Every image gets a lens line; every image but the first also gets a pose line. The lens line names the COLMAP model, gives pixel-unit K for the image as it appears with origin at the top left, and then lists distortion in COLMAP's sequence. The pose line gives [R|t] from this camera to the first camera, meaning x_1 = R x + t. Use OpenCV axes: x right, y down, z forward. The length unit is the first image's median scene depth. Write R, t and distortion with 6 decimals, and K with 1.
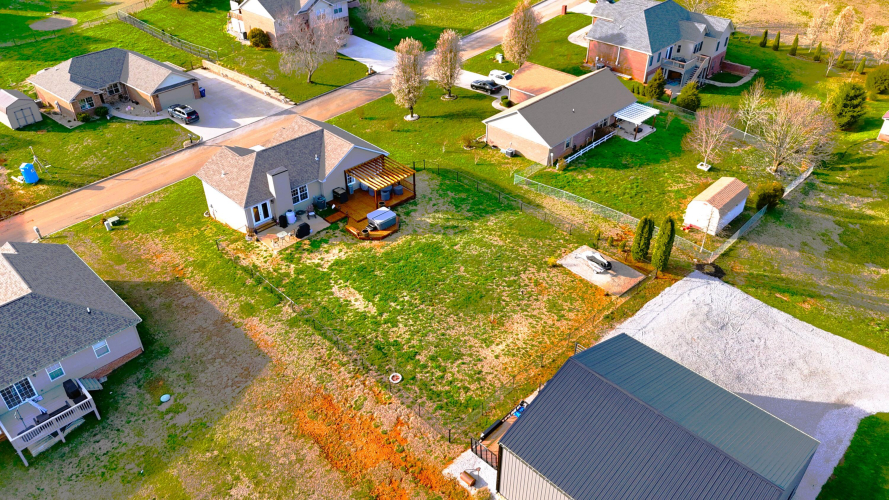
lens RADIAL K [[651.9, 0, 447.7], [0, 651.9, 251.9], [0, 0, 1]] dist [0.083162, -0.091622]
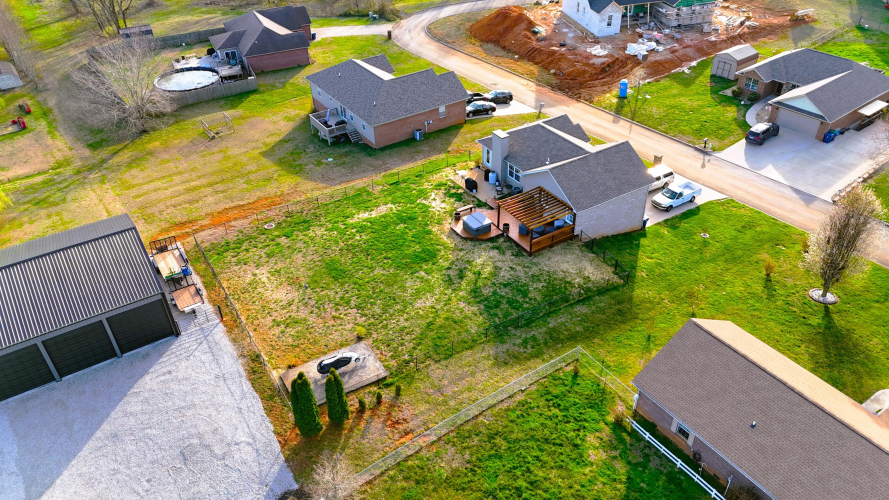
lens RADIAL K [[651.9, 0, 447.7], [0, 651.9, 251.9], [0, 0, 1]] dist [0.083162, -0.091622]
pose [[-0.213544, 0.579177, -0.786735, 0.710403], [-0.547326, 0.596131, 0.587420, -0.584199], [0.809217, 0.556041, 0.189699, 0.817648]]
